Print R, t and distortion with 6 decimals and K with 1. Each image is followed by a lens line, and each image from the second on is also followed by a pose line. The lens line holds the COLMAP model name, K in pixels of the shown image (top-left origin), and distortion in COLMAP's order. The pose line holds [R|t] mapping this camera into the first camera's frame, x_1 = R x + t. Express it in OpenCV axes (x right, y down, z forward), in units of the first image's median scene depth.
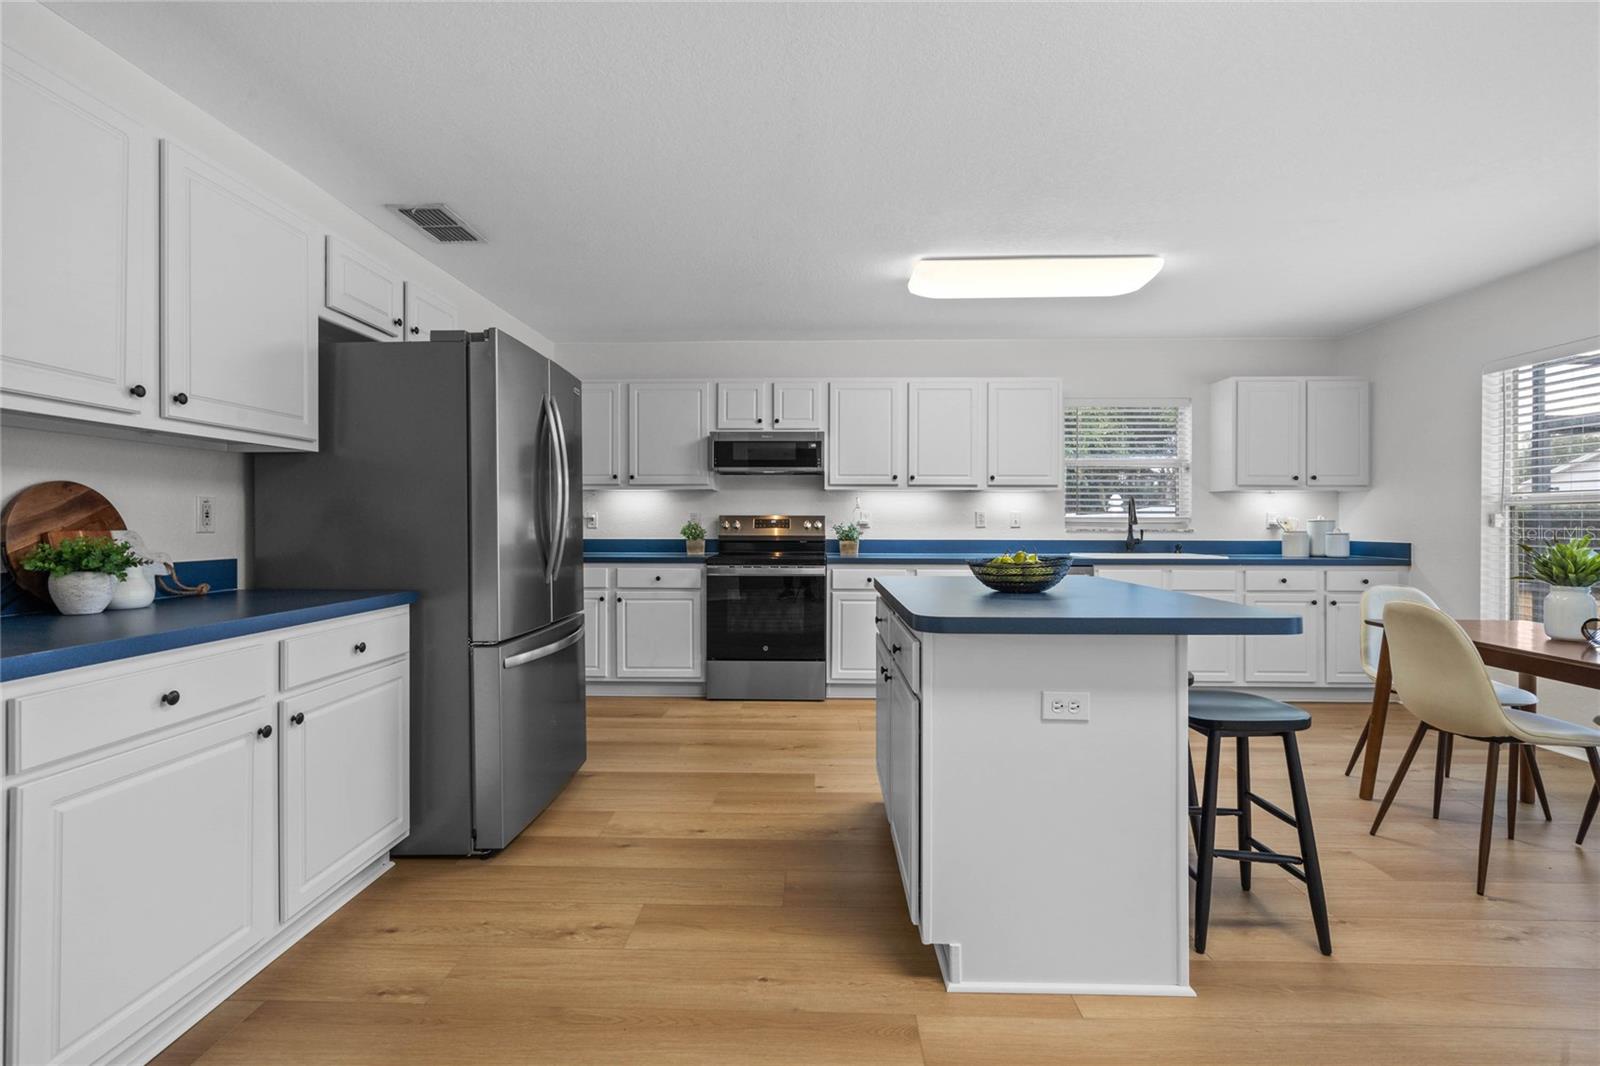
lens RADIAL K [[727.6, 0, 801.1], [0, 727.6, 526.2], [0, 0, 1]] dist [-0.001140, 0.000577]
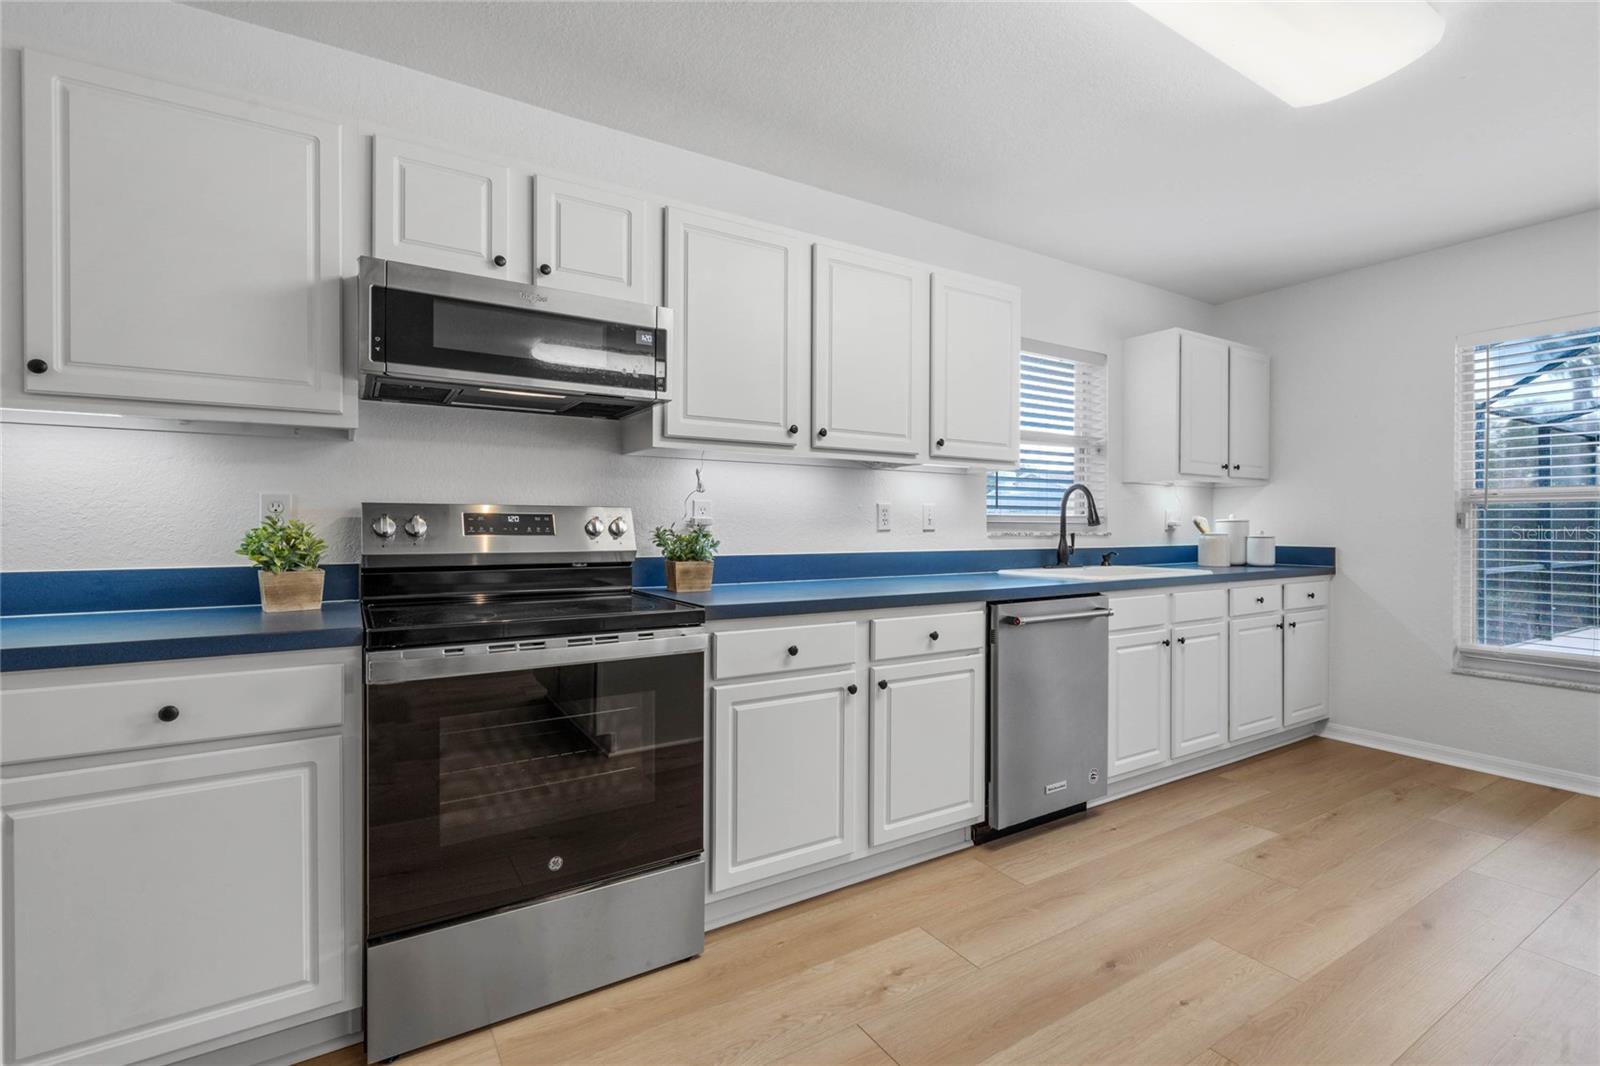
lens RADIAL K [[727.6, 0, 801.1], [0, 727.6, 526.2], [0, 0, 1]] dist [-0.001140, 0.000577]
pose [[0.832195, -0.000383, 0.554483, -0.137708], [0.001712, 0.999997, -0.001878, -0.000931], [-0.554480, 0.002512, 0.832193, 0.579632]]
